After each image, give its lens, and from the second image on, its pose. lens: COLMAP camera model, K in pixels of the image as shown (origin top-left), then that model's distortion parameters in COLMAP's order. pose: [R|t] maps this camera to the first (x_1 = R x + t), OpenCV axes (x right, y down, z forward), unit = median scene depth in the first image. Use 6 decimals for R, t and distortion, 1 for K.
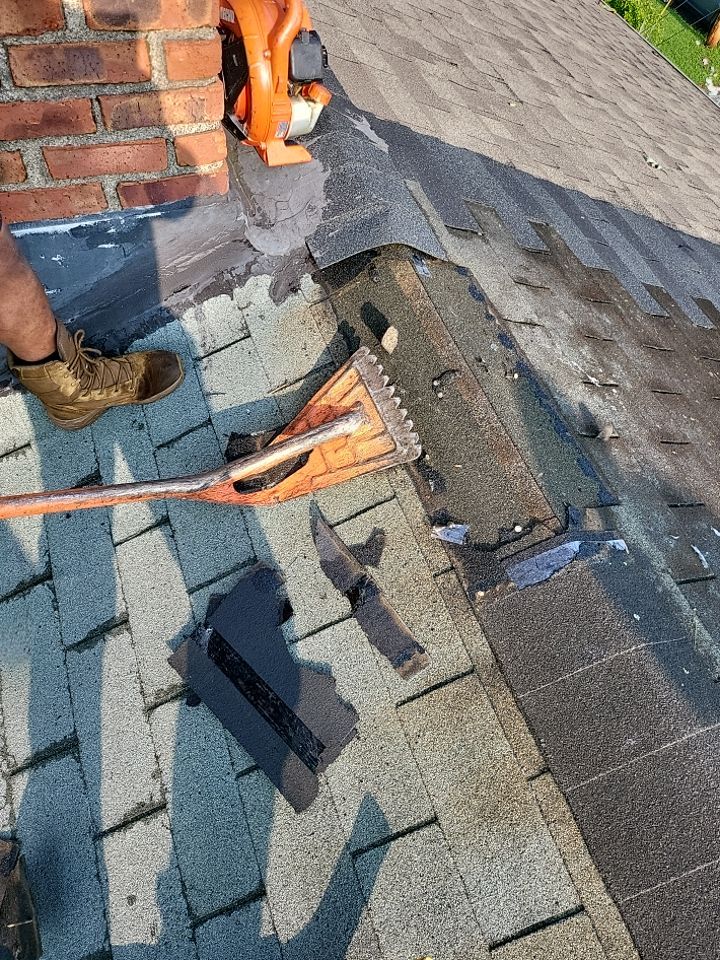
lens RADIAL K [[684.2, 0, 353.5], [0, 684.2, 481.9], [0, 0, 1]] dist [0.038514, -0.045121]
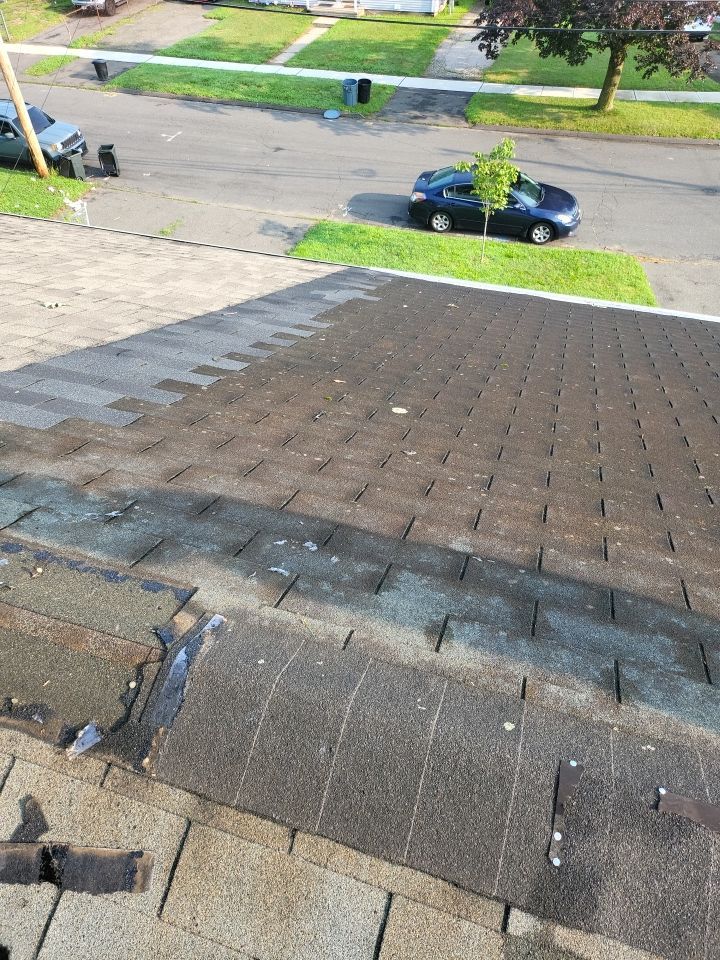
lens RADIAL K [[677.5, 0, 360.0], [0, 677.5, 480.0], [0, 0, 1]] dist [0.037280, -0.049271]
pose [[0.605792, -0.638978, 0.474050, 0.155226], [0.702870, 0.708994, 0.057458, 0.031254], [-0.372813, 0.298388, 0.878621, -0.118161]]
